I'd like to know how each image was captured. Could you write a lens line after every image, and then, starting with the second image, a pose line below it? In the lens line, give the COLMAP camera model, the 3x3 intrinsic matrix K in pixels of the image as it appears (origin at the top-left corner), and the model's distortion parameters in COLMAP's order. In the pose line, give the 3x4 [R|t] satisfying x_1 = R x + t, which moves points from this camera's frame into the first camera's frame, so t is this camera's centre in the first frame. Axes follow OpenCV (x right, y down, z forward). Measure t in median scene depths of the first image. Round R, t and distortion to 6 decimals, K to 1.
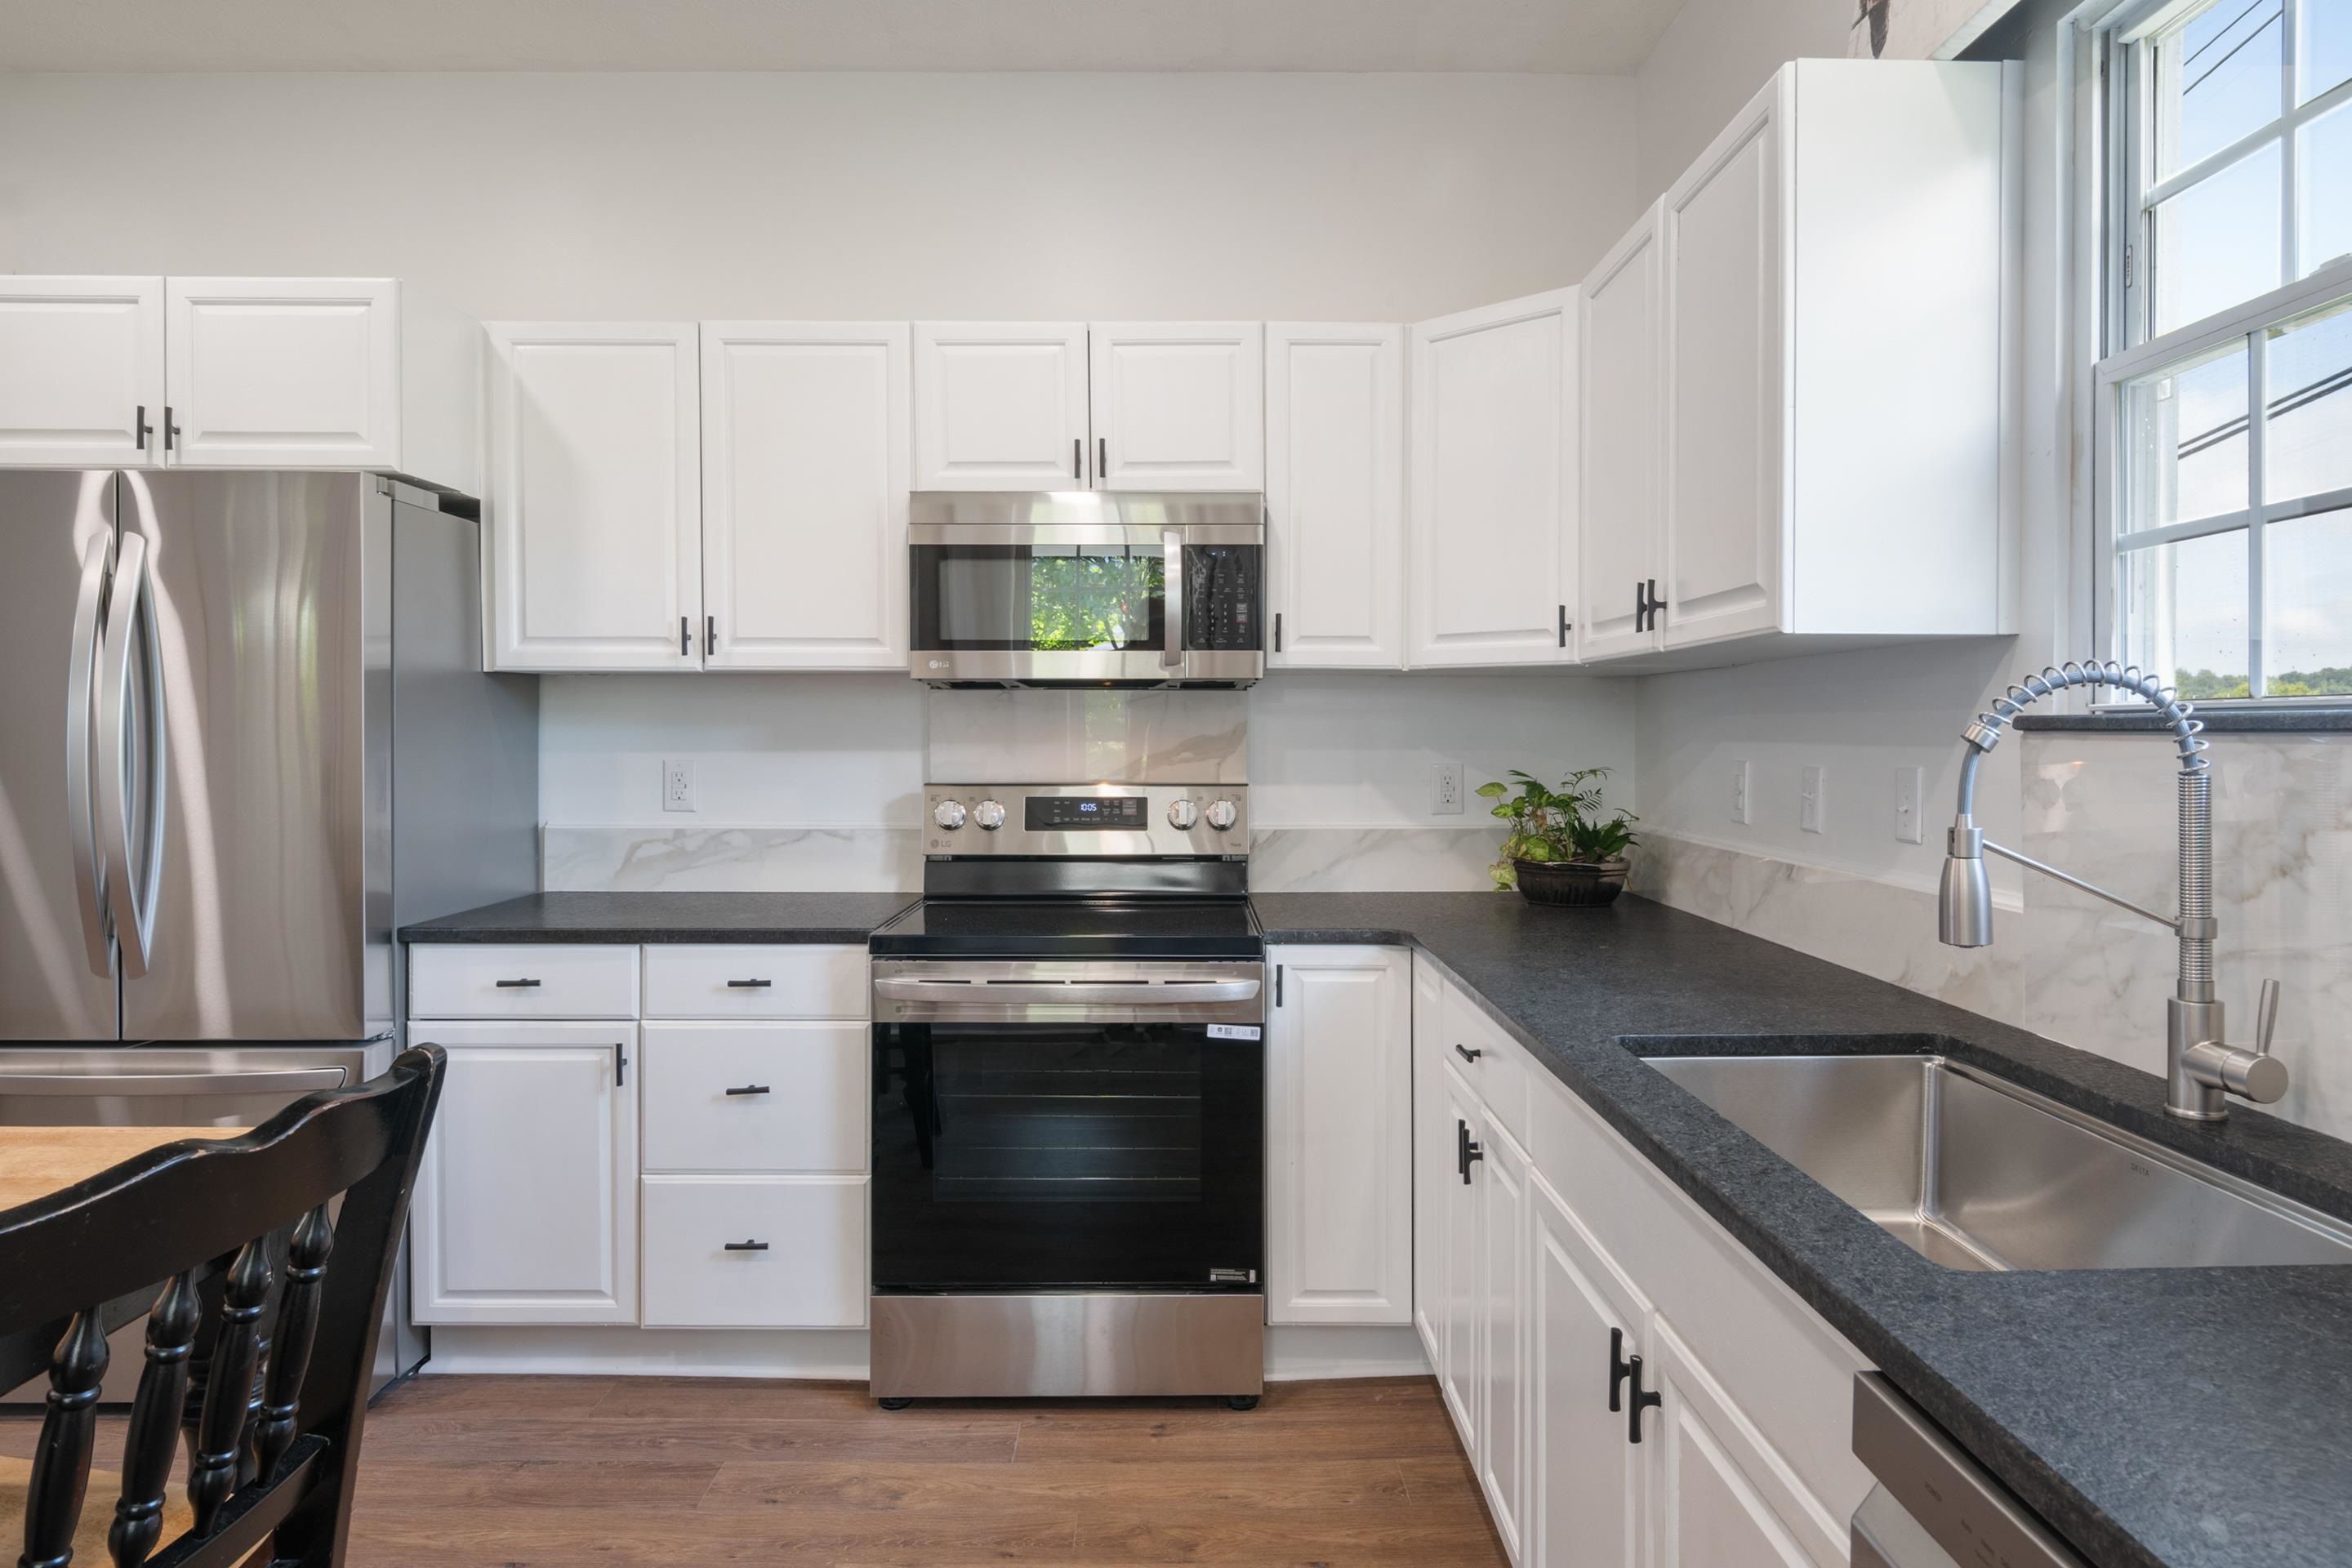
lens RADIAL K [[1316.8, 0, 1180.2], [0, 1316.8, 782.2], [0, 0, 1]] dist [-0.023881, 0.000091]
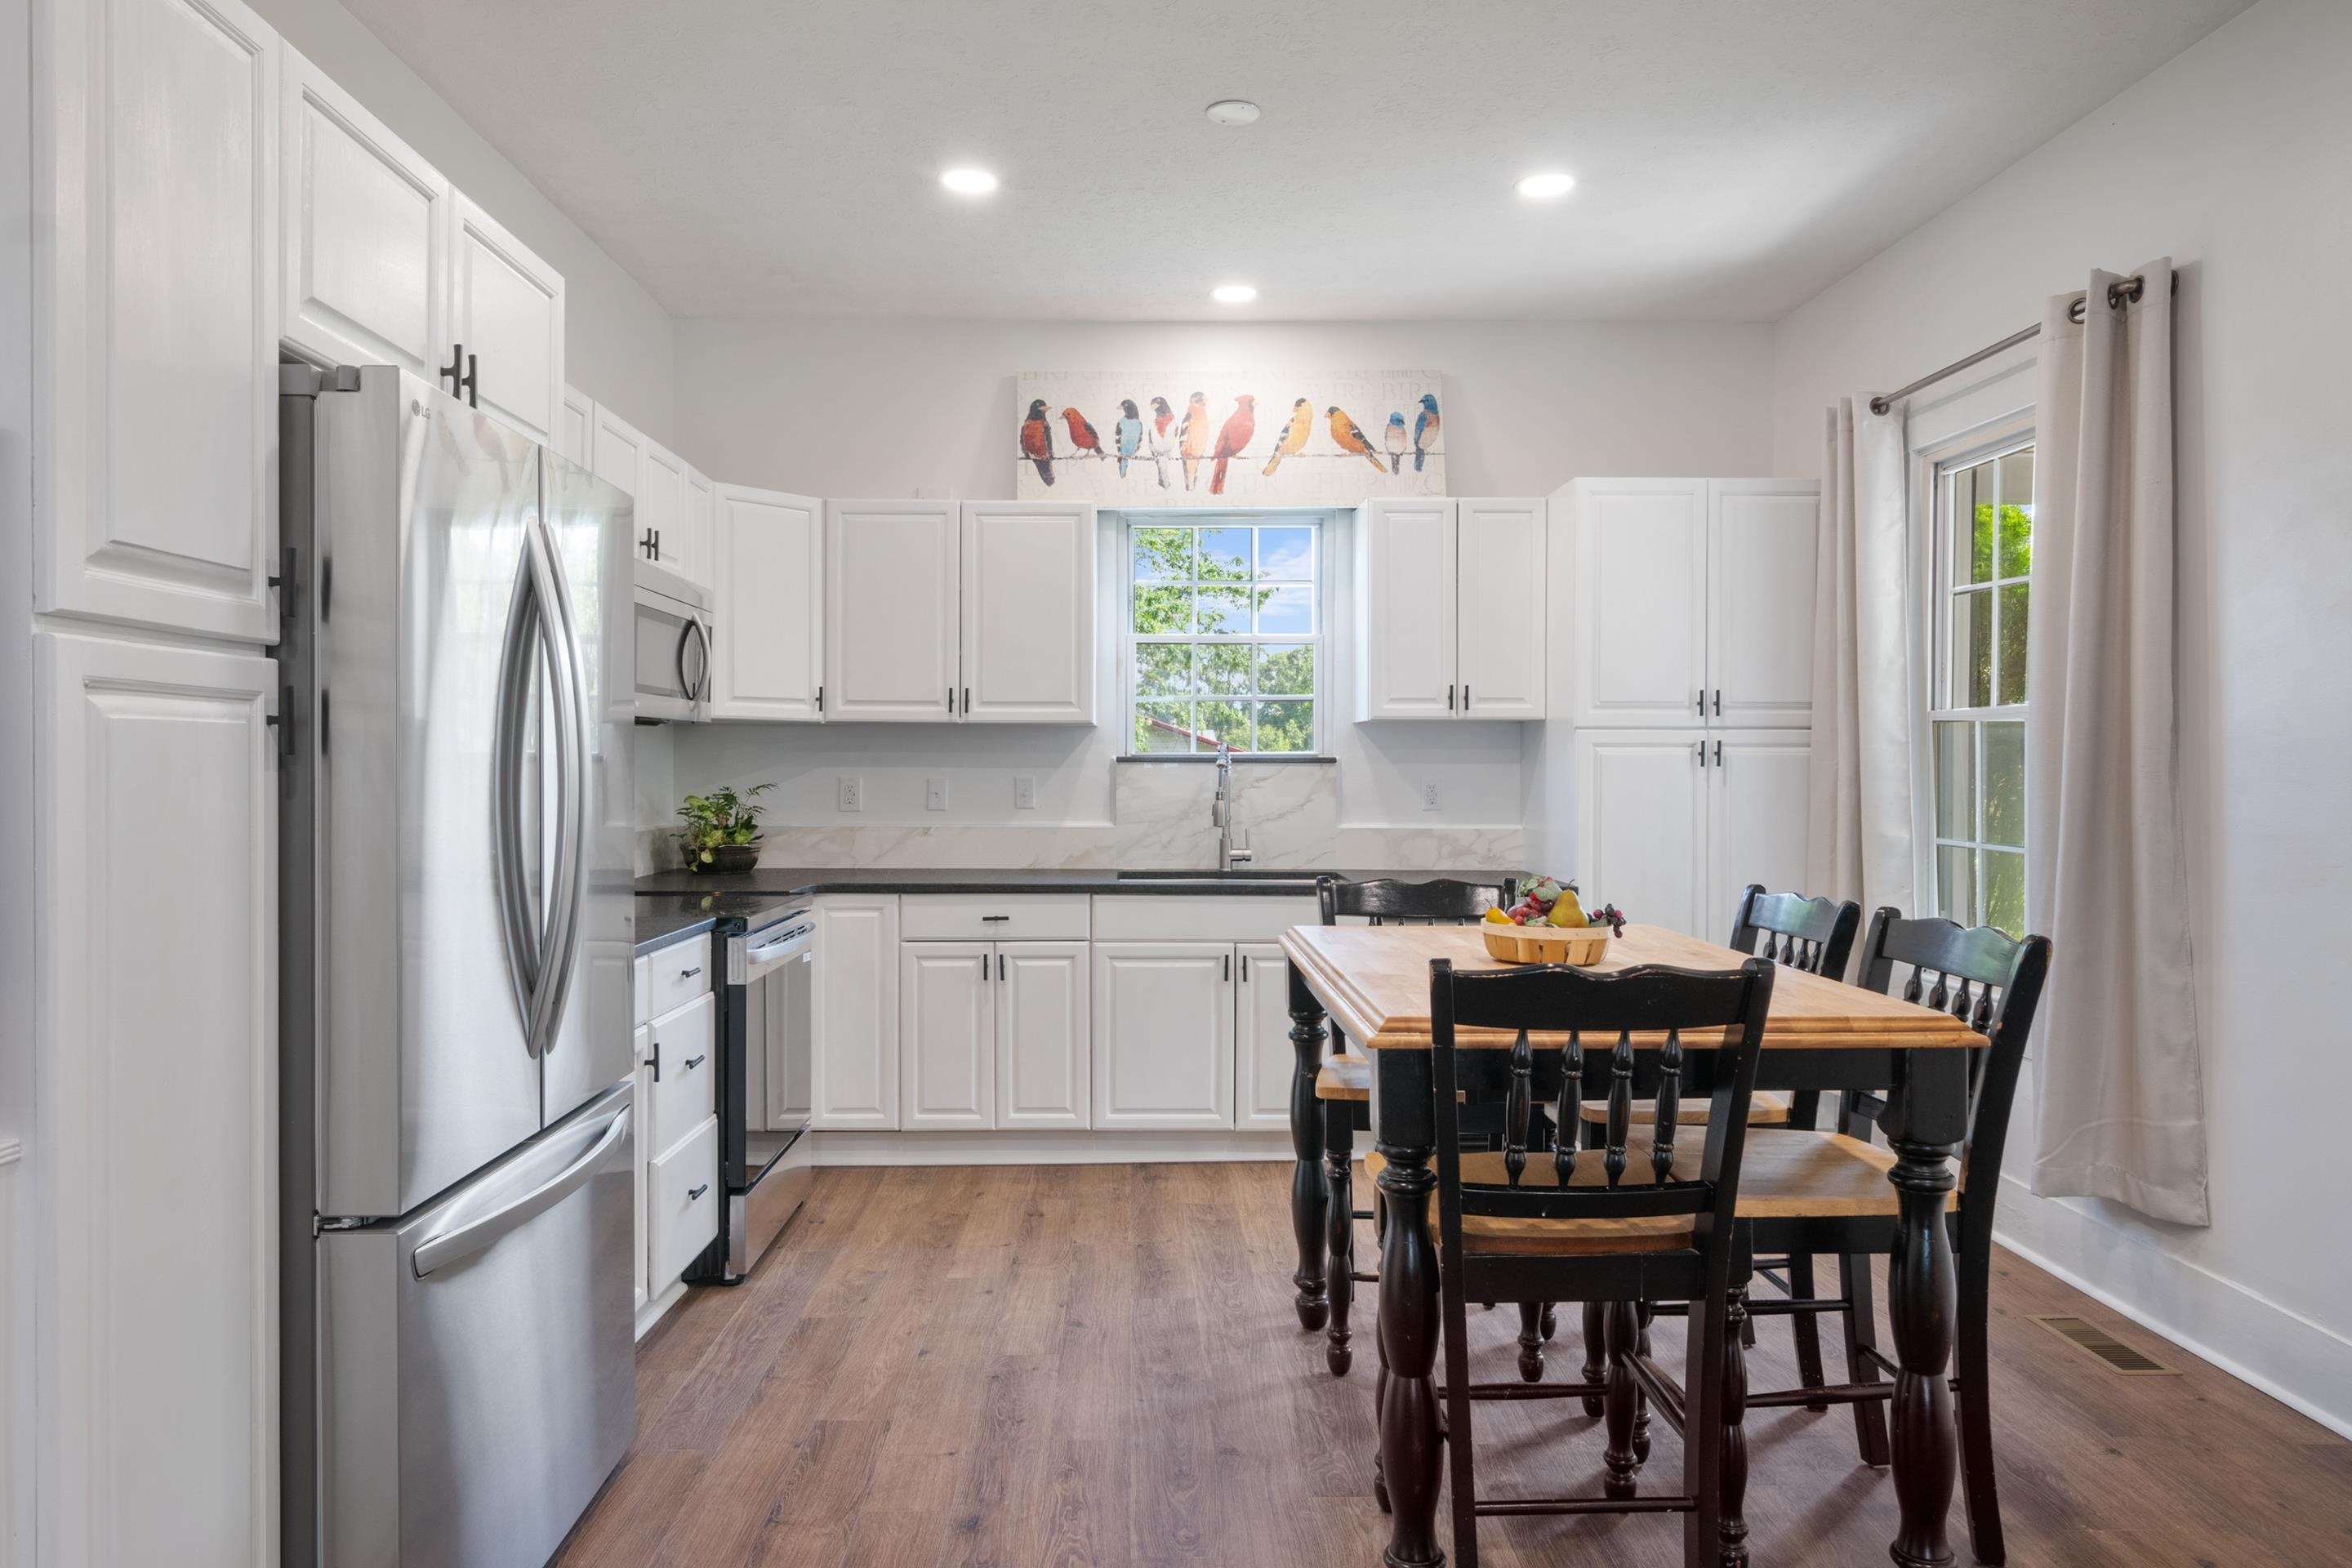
lens RADIAL K [[1620.8, 0, 1164.6], [0, 1620.8, 774.7], [0, 0, 1]] dist [0.013501, 0.000416]
pose [[-0.004636, -0.014937, 0.999878, -2.044215], [0.005560, 0.999873, 0.014963, -0.043383], [-0.999974, 0.005629, -0.004553, 0.668745]]
